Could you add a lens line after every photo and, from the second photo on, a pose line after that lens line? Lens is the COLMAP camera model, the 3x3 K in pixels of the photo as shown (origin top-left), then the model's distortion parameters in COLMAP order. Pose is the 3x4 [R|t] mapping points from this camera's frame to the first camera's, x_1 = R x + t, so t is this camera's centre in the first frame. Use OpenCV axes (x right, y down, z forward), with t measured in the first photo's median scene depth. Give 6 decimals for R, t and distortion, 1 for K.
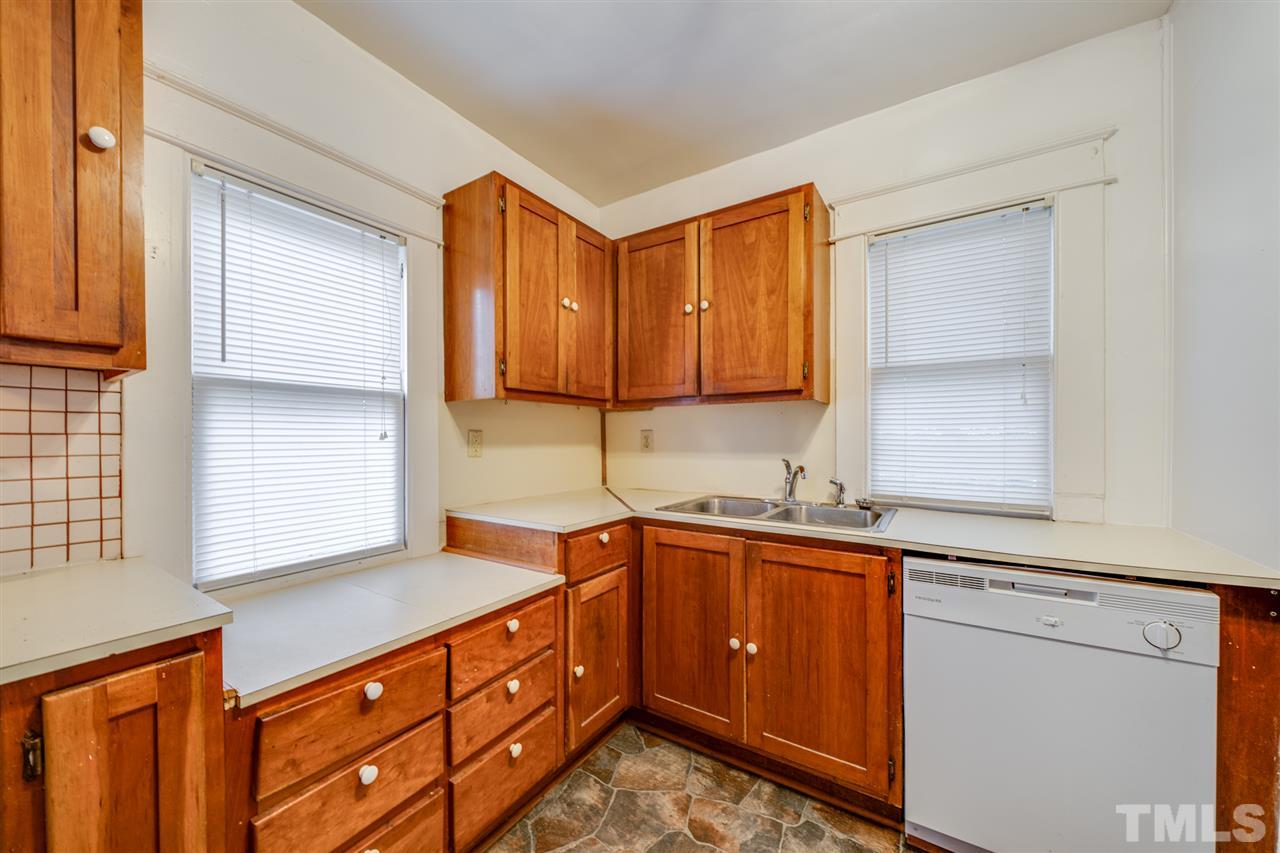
lens RADIAL K [[471.8, 0, 650.8], [0, 471.8, 435.5], [0, 0, 1]] dist [-0.003138, -0.000362]
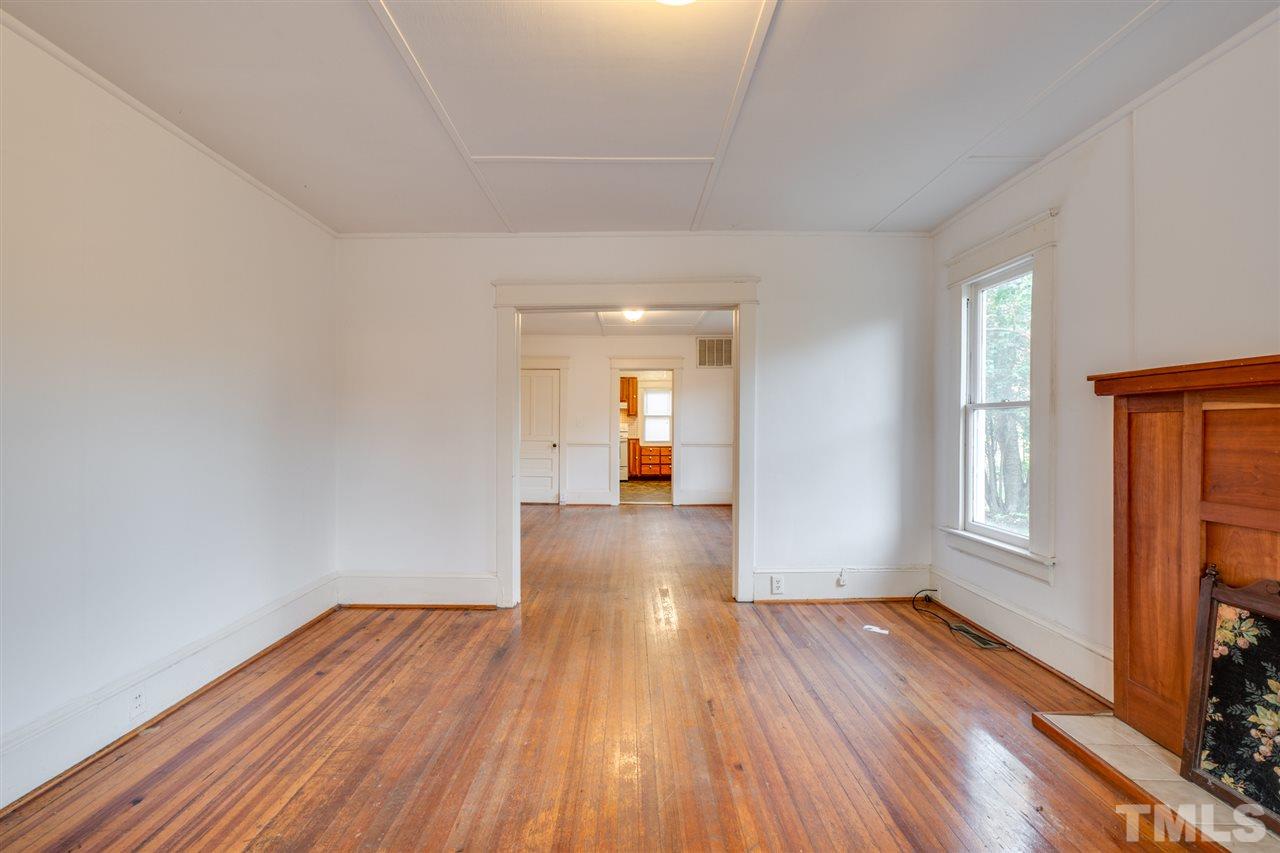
lens RADIAL K [[541.0, 0, 640.0], [0, 541.0, 426.5], [0, 0, 1]] dist [0.000182, -0.000300]
pose [[0.530681, 0.004168, -0.847561, 5.244402], [0.001469, 0.999982, 0.005837, 0.006147], [0.847570, -0.004343, 0.530665, -3.063224]]
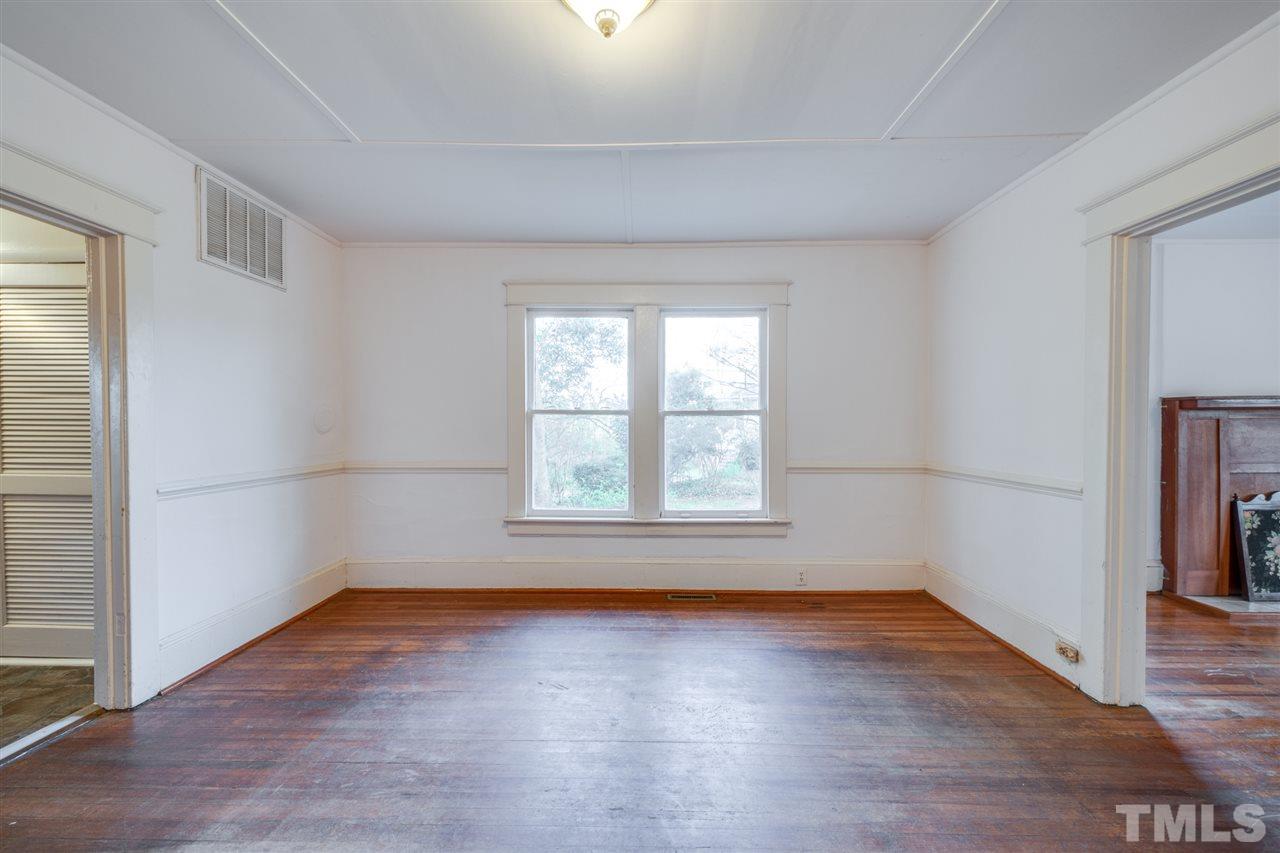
lens RADIAL K [[463.7, 0, 639.8], [0, 463.7, 432.5], [0, 0, 1]] dist [-0.002278, -0.000282]
pose [[0.865359, -0.007990, 0.501088, 1.782491], [0.000578, 0.999888, 0.014946, 0.008934], [-0.501151, -0.012644, 0.865267, -1.905304]]
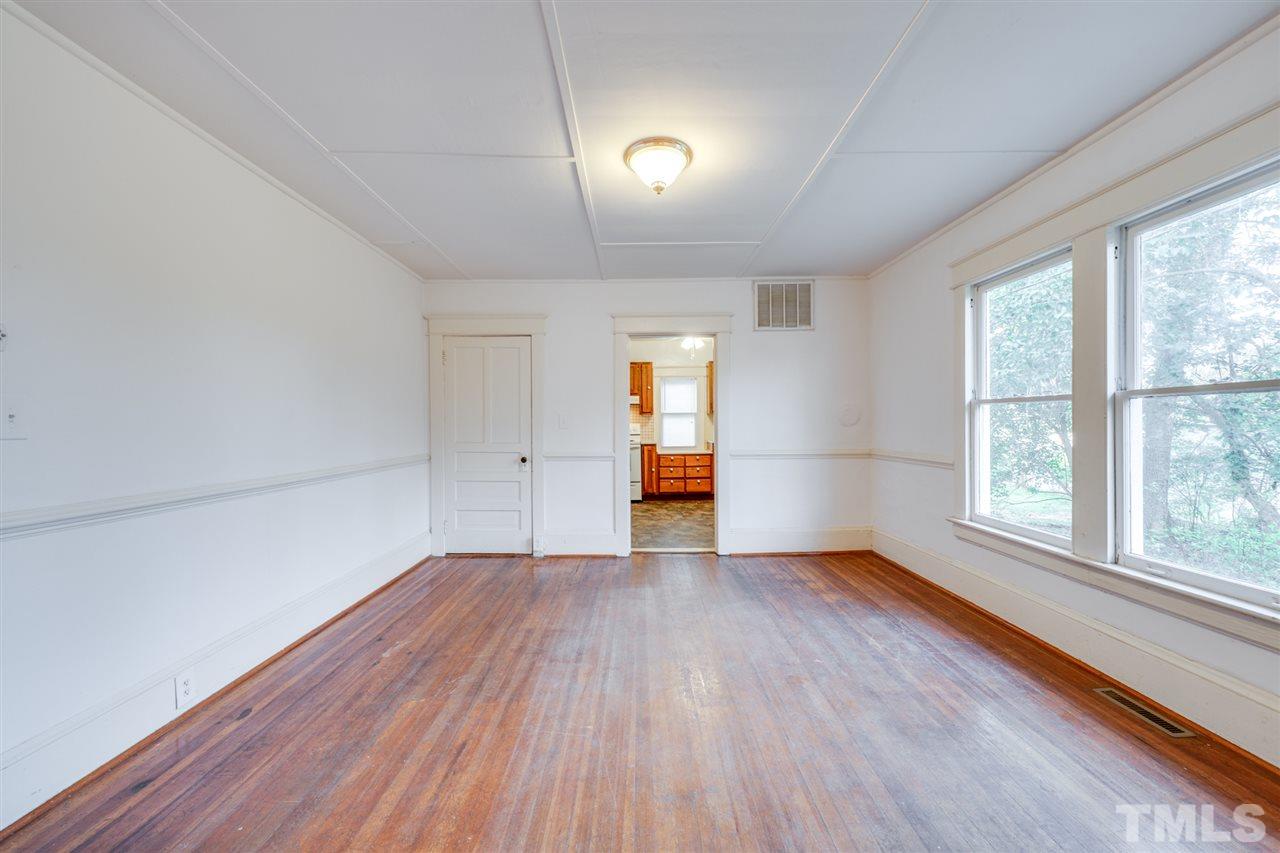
lens RADIAL K [[495.7, 0, 646.1], [0, 495.7, 424.5], [0, 0, 1]] dist [-0.000351, -0.000176]
pose [[0.527753, -0.006659, -0.849372, 3.370460], [0.011779, 0.999930, -0.000520, 0.019768], [0.849316, -0.009731, 0.527795, -1.991232]]
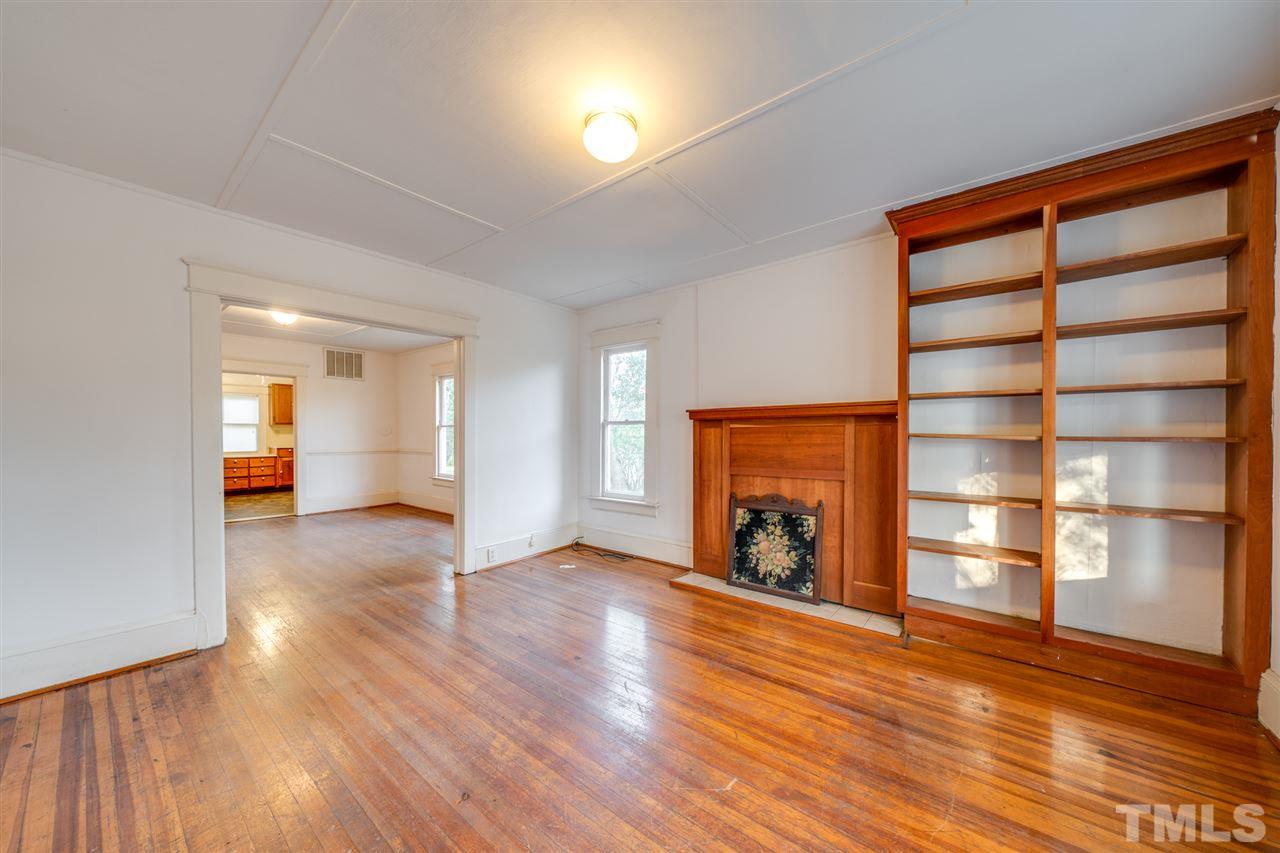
lens RADIAL K [[441.8, 0, 633.2], [0, 441.8, 444.2], [0, 0, 1]] dist [-0.001326, -0.000188]
pose [[0.990280, 0.005082, -0.138993, 4.742085], [-0.001554, 0.999674, 0.025473, 0.008278], [0.139077, -0.025010, 0.989966, -3.669789]]
